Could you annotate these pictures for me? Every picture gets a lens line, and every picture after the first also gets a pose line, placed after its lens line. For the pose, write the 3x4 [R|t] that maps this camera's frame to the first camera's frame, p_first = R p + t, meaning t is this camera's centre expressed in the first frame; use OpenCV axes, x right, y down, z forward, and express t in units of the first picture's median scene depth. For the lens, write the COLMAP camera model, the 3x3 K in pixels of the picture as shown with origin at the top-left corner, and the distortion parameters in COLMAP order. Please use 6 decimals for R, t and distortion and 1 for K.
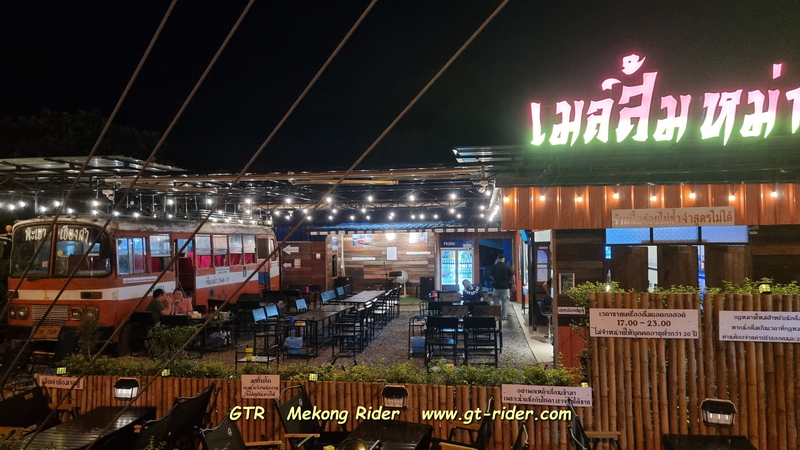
lens RADIAL K [[556.2, 0, 411.1], [0, 556.2, 236.3], [0, 0, 1]] dist [0.073881, -0.053313]
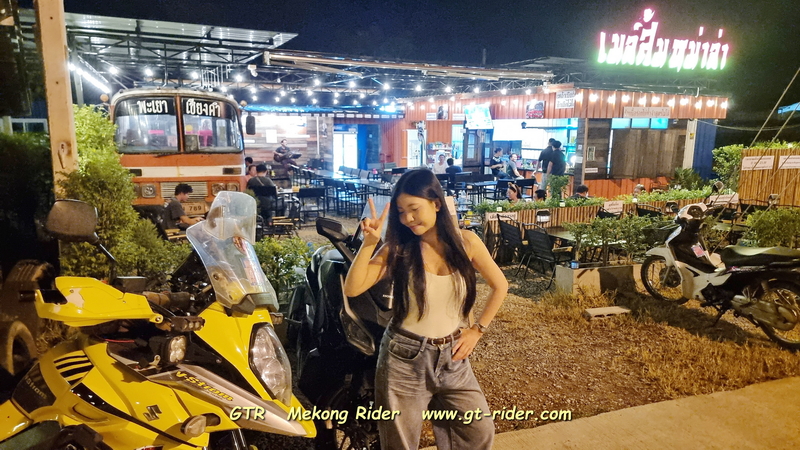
lens RADIAL K [[556.2, 0, 410.3], [0, 556.2, 239.6], [0, 0, 1]] dist [0.073881, -0.053313]
pose [[0.817138, -0.094495, 0.568644, -0.887621], [-0.022978, 0.980349, 0.195930, 0.019566], [-0.575984, -0.173169, 0.798909, -0.018293]]
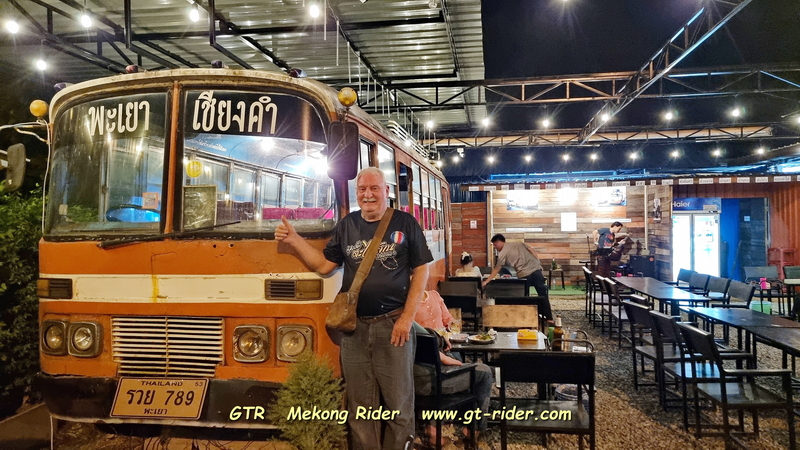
lens RADIAL K [[556.2, 0, 407.2], [0, 556.2, 225.3], [0, 0, 1]] dist [0.073881, -0.053313]
pose [[0.999844, -0.001729, 0.017584, -0.500689], [0.001631, 0.999983, 0.005591, 0.063729], [-0.017593, -0.005562, 0.999830, 0.661103]]
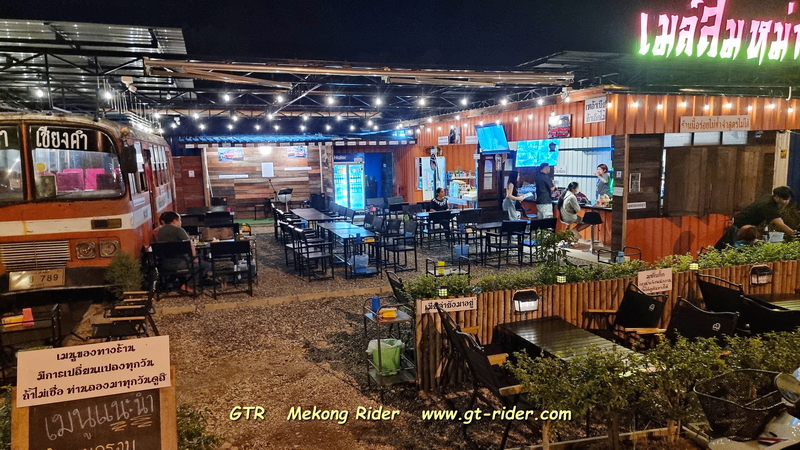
lens RADIAL K [[556.2, 0, 406.2], [0, 556.2, 239.9], [0, 0, 1]] dist [0.073881, -0.053313]
pose [[0.876994, -0.081619, 0.473518, -0.571231], [0.010559, 0.988503, 0.150829, 0.018126], [-0.480385, -0.127276, 0.867774, 0.172036]]
